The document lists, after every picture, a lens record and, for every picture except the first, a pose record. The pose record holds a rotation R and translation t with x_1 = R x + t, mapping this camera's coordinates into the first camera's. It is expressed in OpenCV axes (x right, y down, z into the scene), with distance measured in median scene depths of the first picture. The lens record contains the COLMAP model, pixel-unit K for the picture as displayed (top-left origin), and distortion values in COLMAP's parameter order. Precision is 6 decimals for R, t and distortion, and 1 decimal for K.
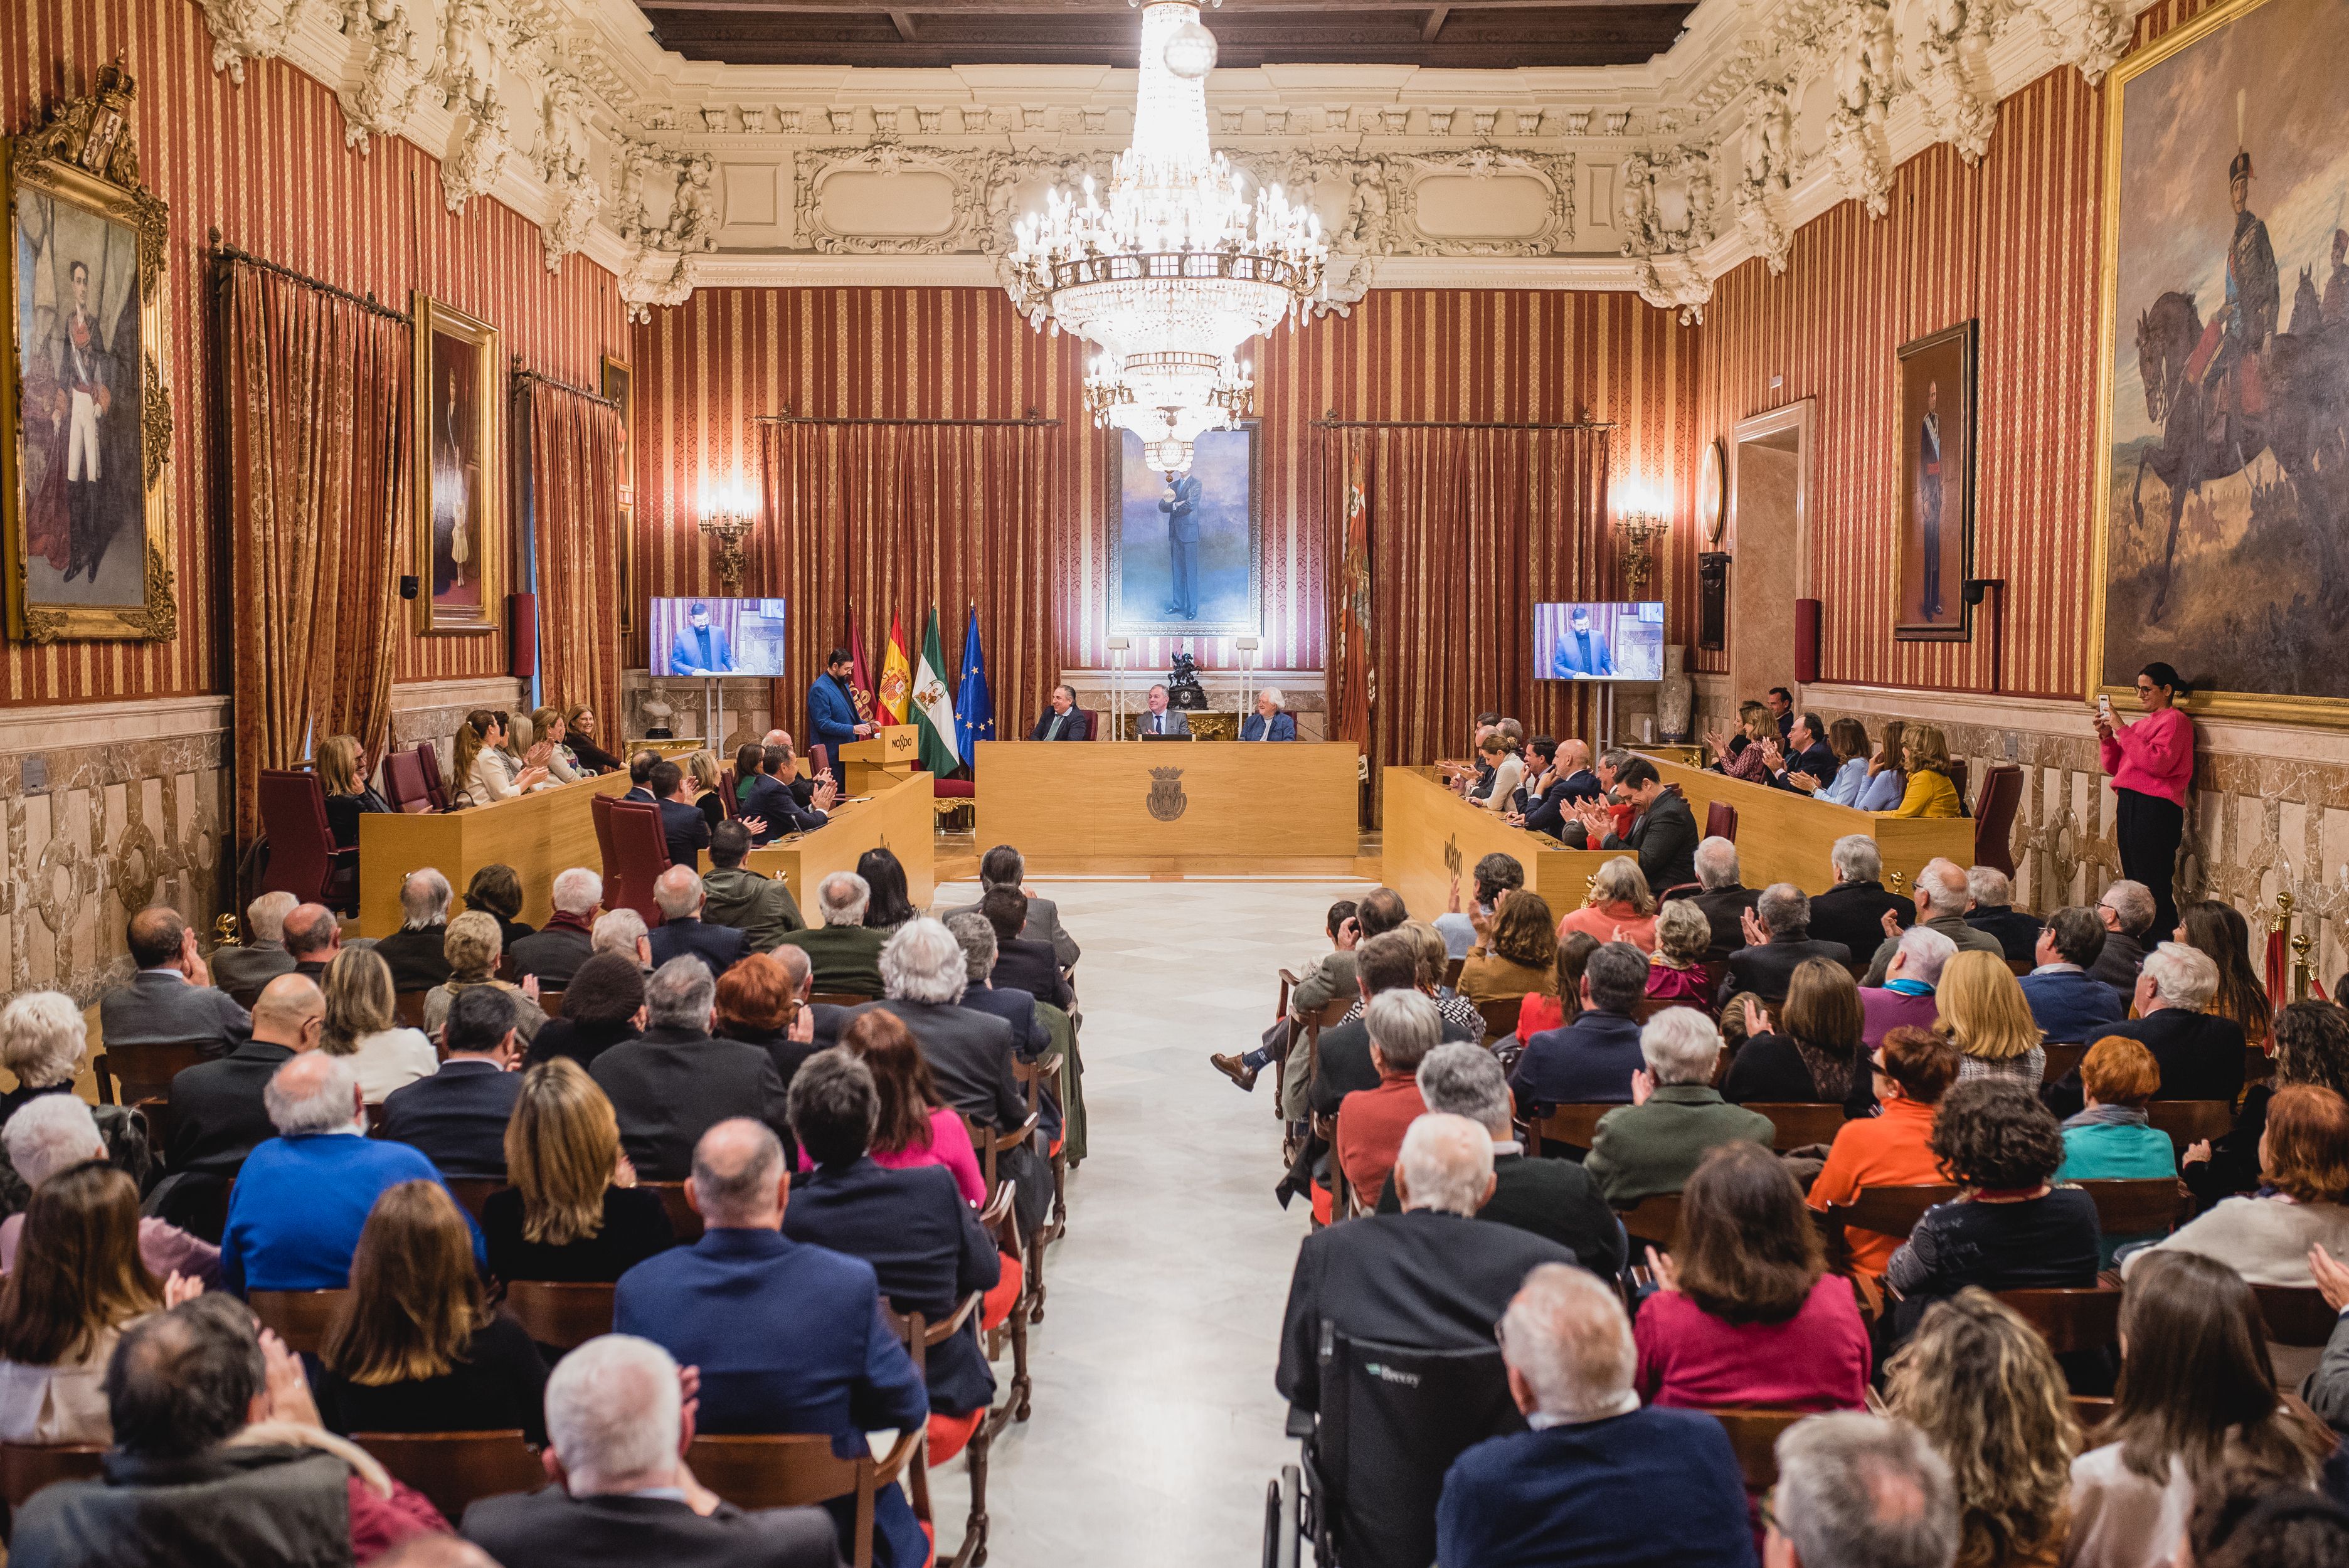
lens RADIAL K [[2180.9, 0, 1172.5], [0, 2180.9, 784.3], [0, 0, 1]] dist [-0.032436, 0.000000]
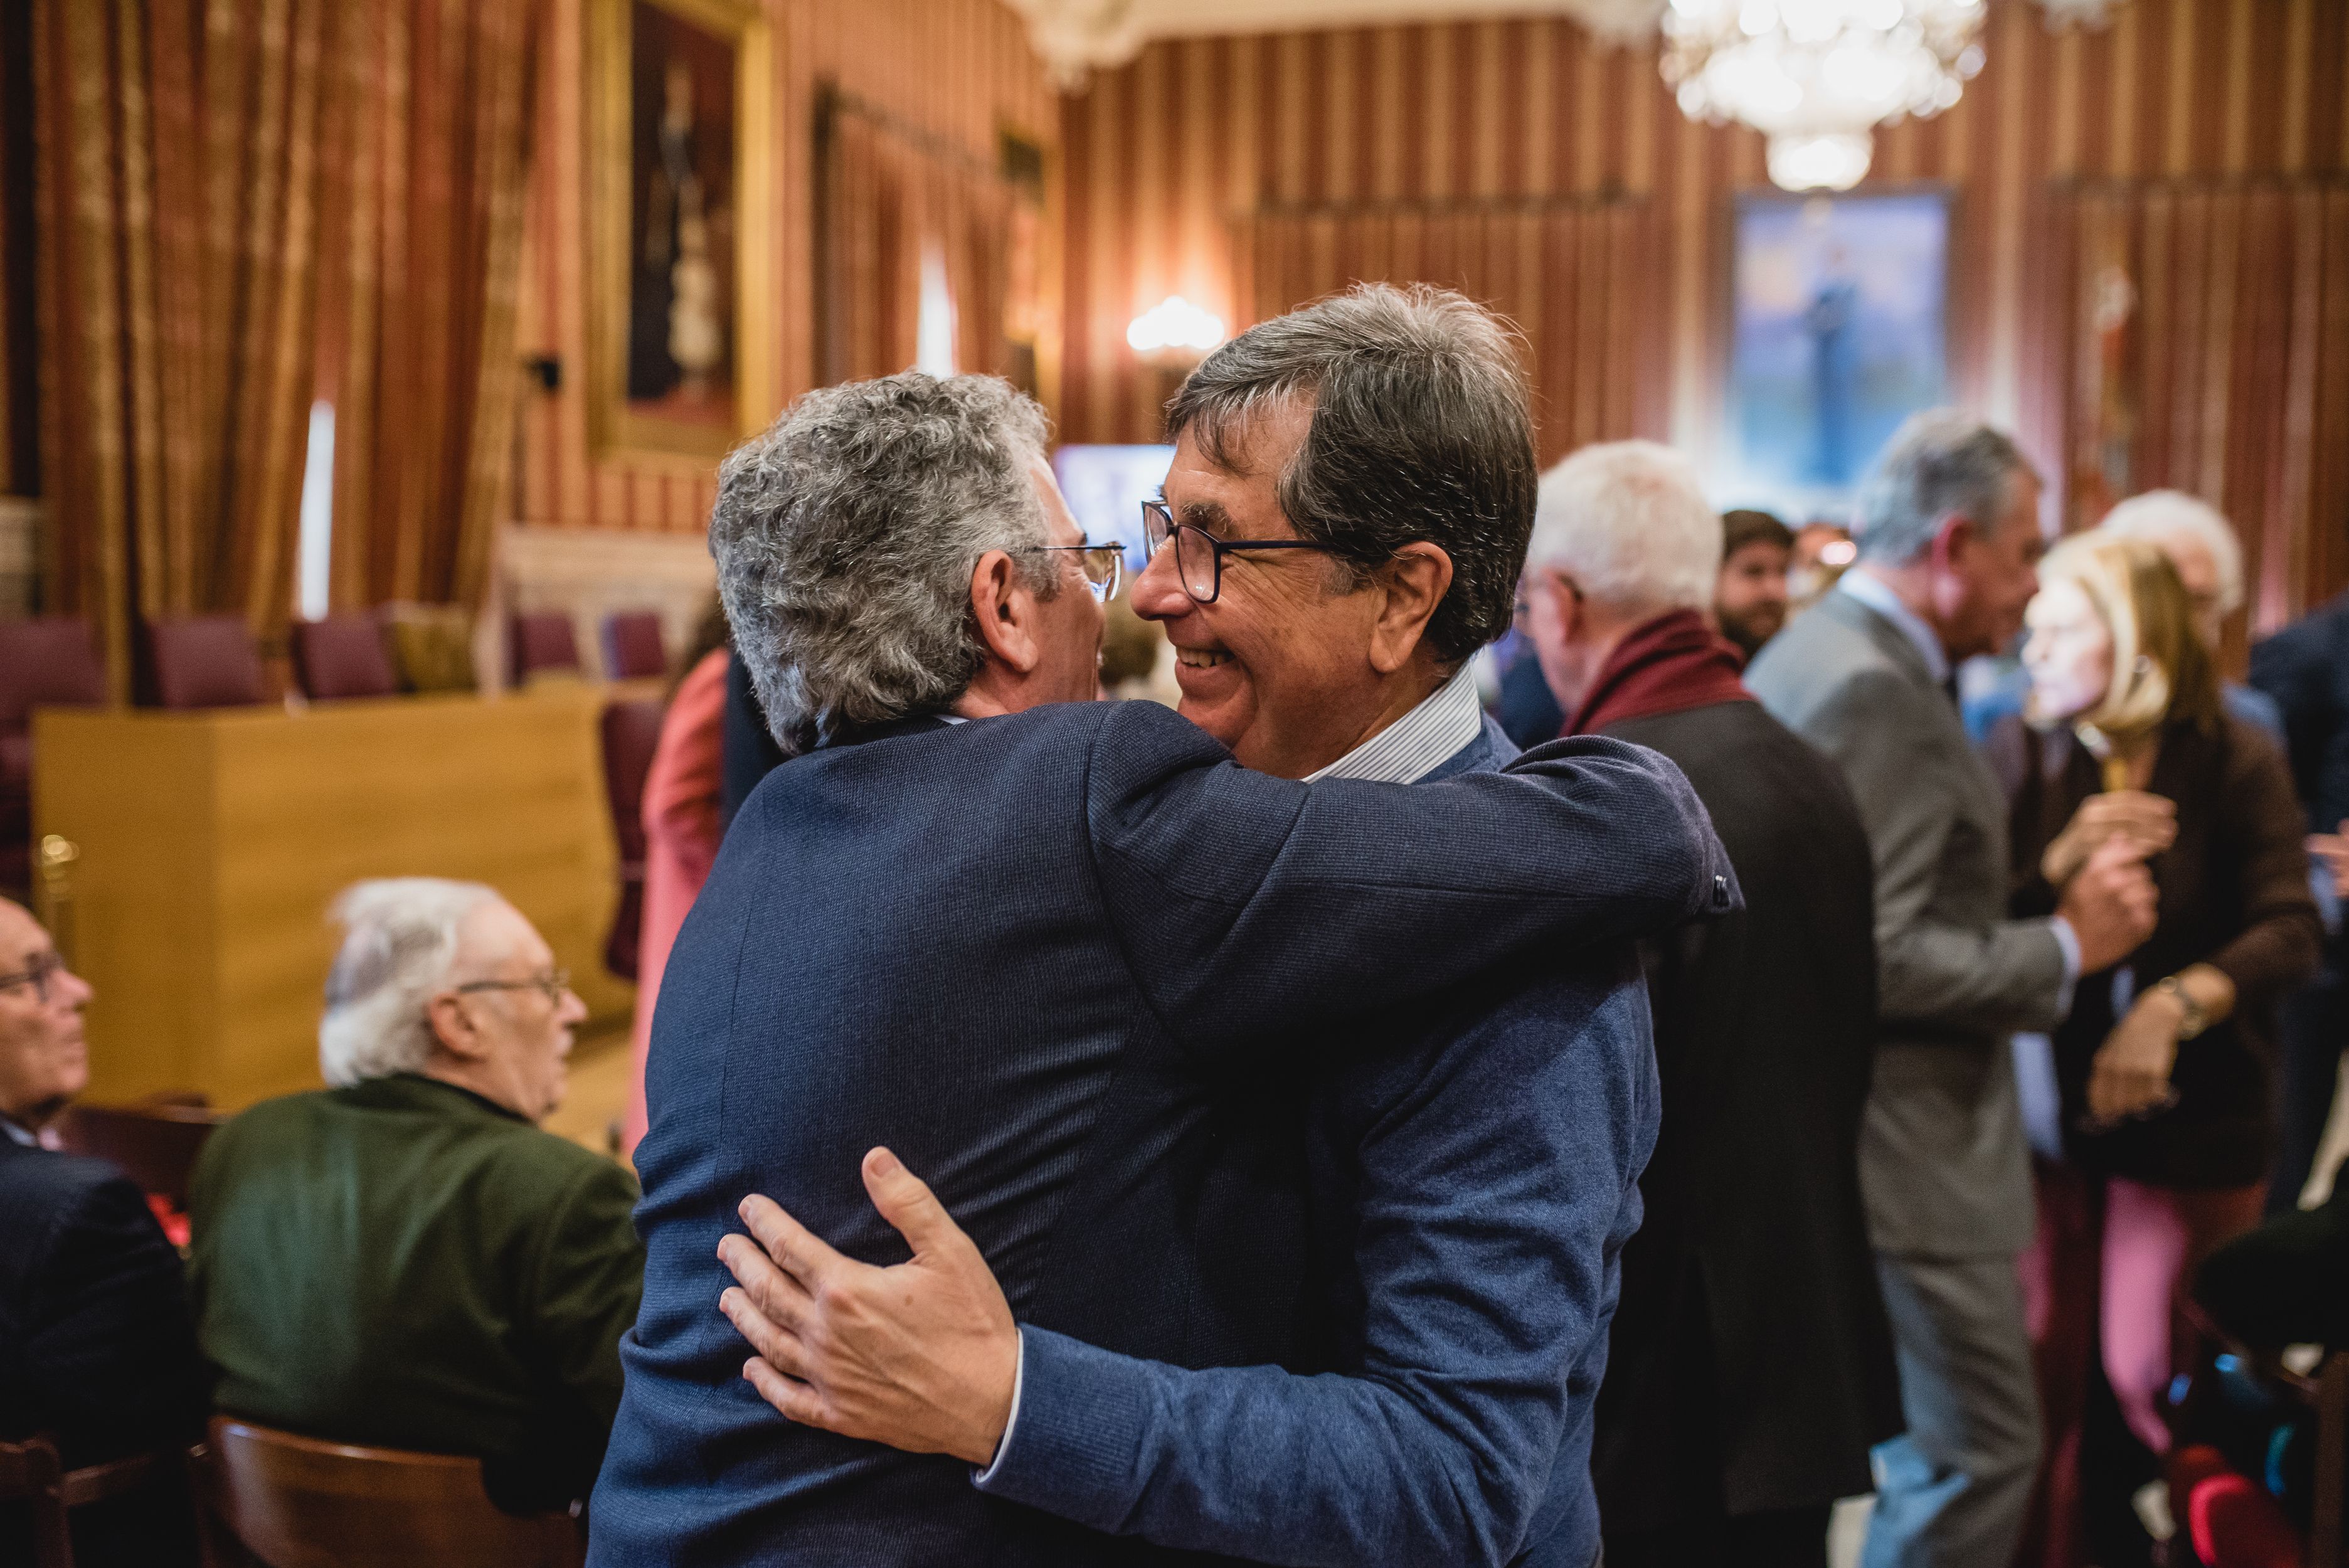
lens RADIAL K [[2180.9, 0, 1168.5], [0, 2180.9, 771.4], [0, 0, 1]] dist [-0.032436, 0.000000]
pose [[0.962153, 0.027954, -0.271073, -0.006896], [-0.024365, 0.999565, 0.016597, 0.005566], [0.271419, -0.009364, 0.962416, 0.301007]]
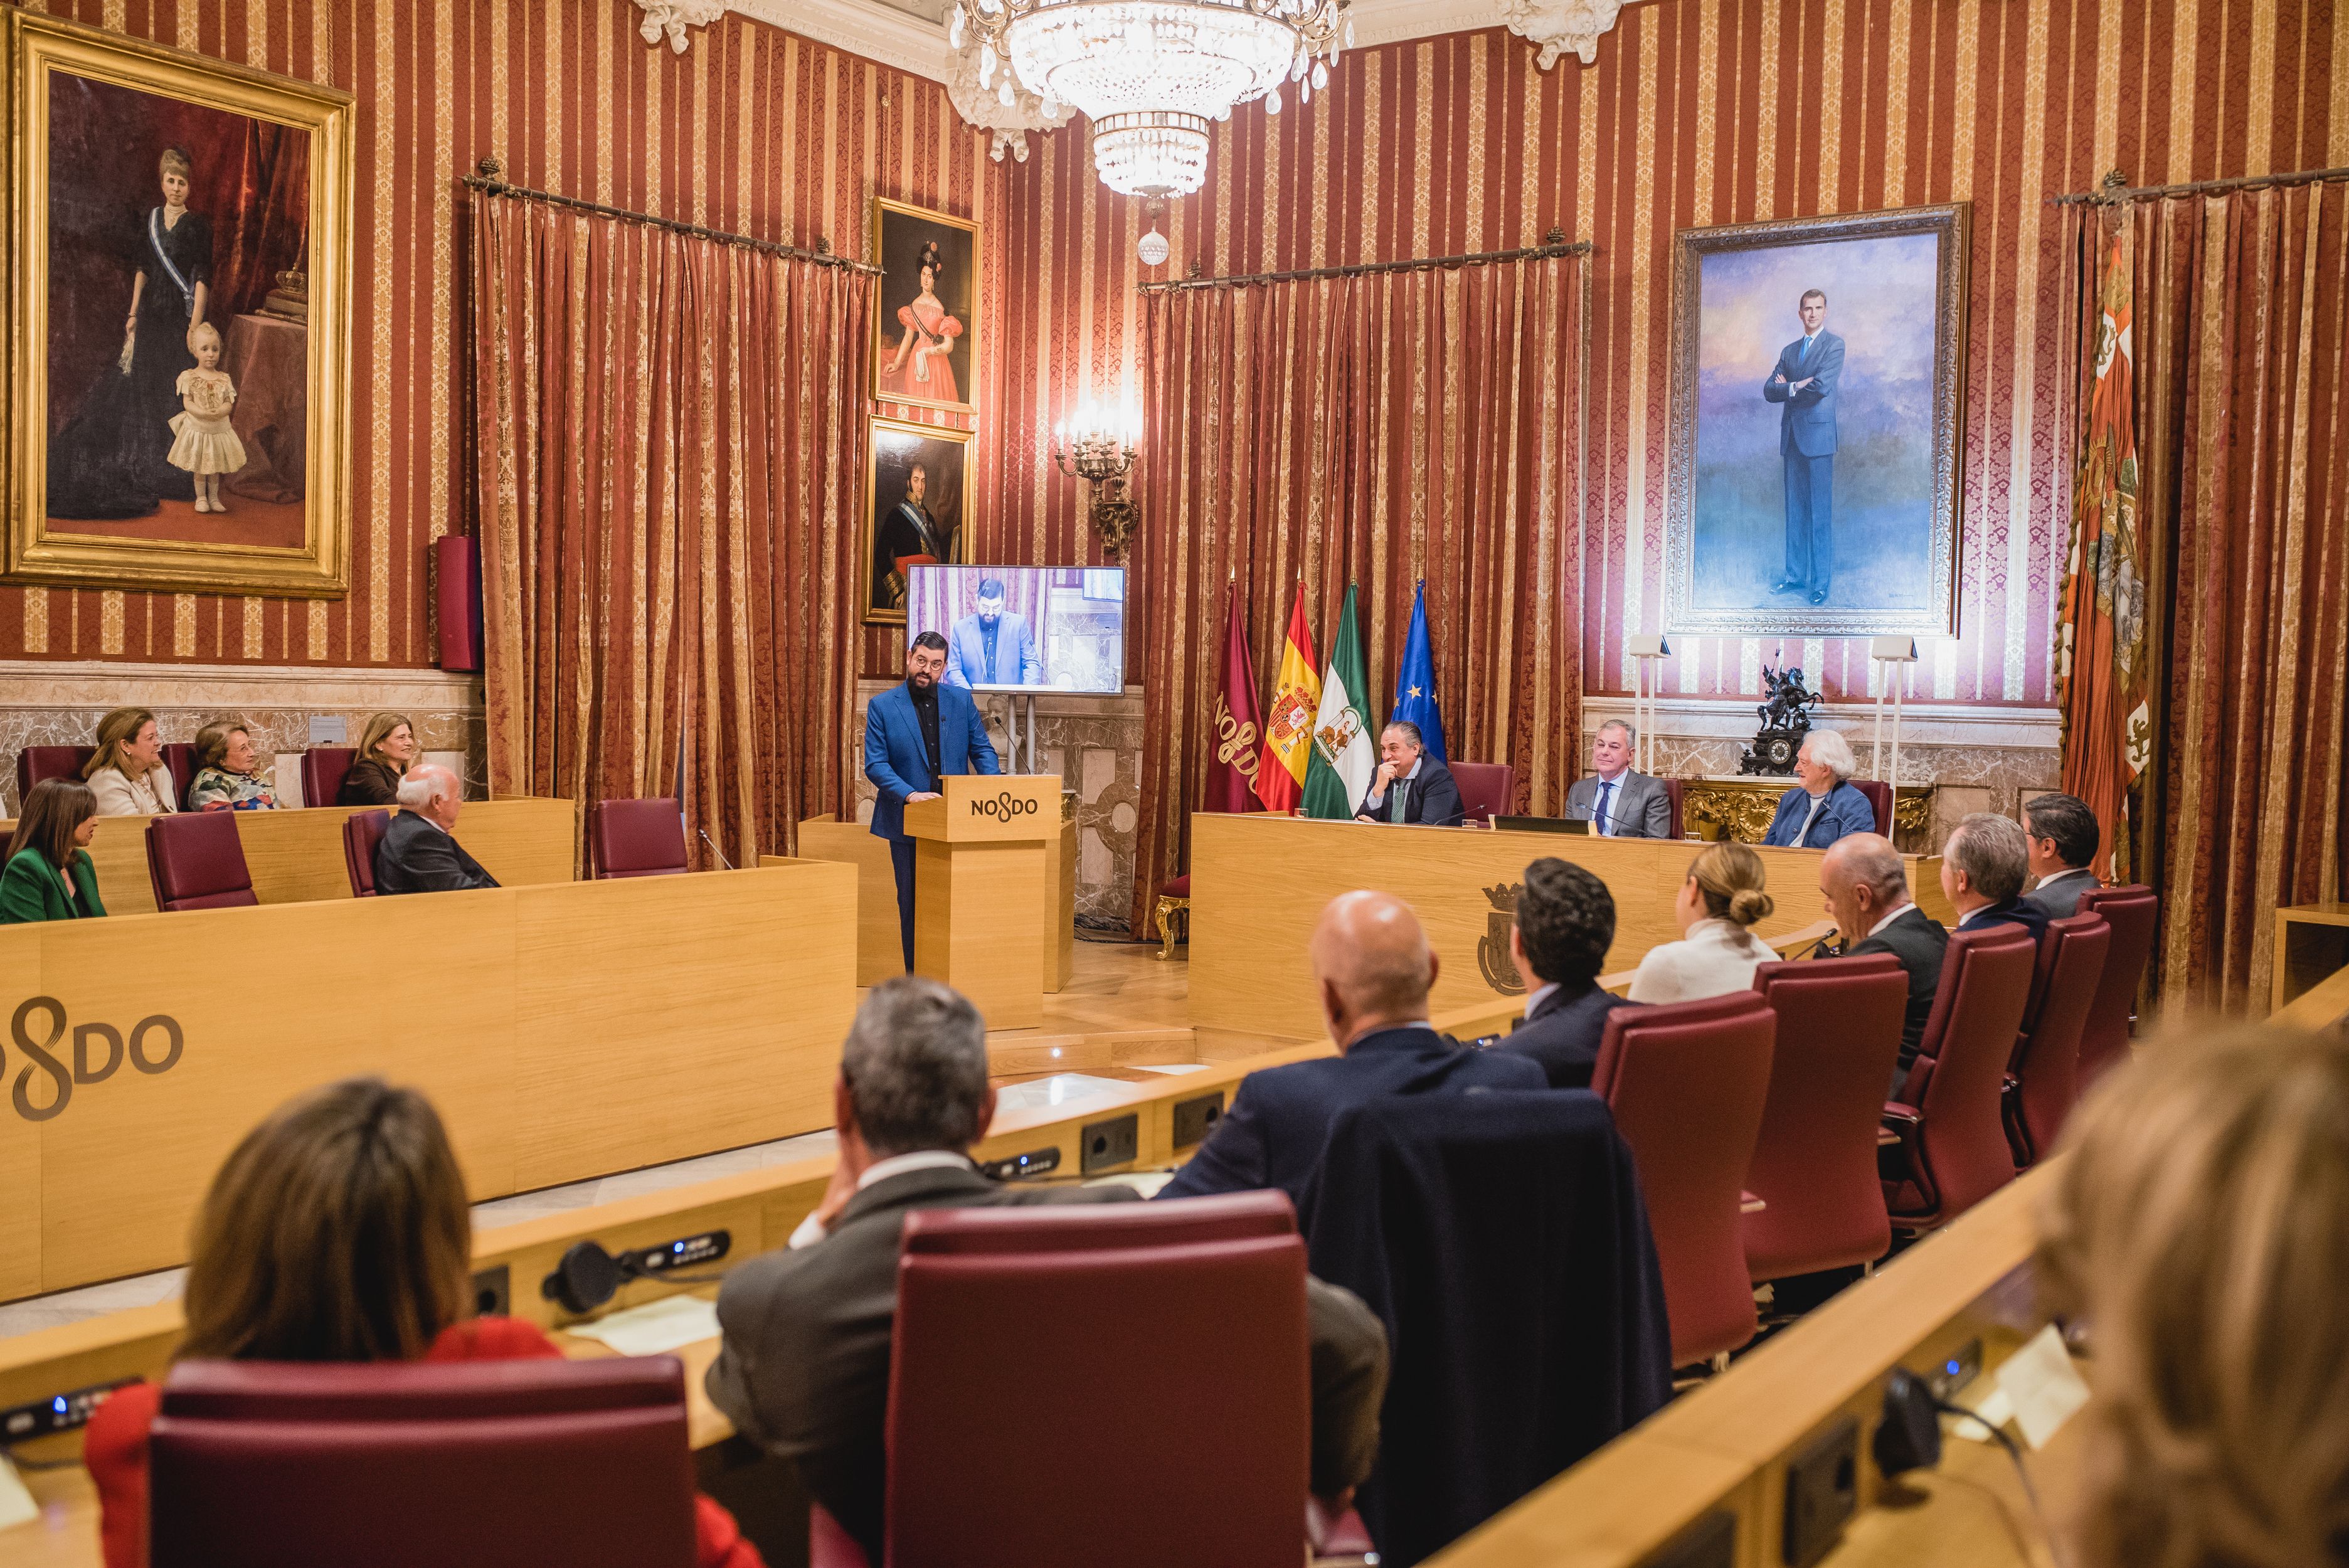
lens RADIAL K [[2180.9, 0, 1183.7], [0, 2180.9, 809.8], [0, 0, 1]] dist [-0.032436, 0.000000]
pose [[0.817164, 0.048539, -0.574357, 0.188863], [-0.058947, 0.998261, 0.000497, -0.017878], [0.573383, 0.033450, 0.818605, 0.493824]]
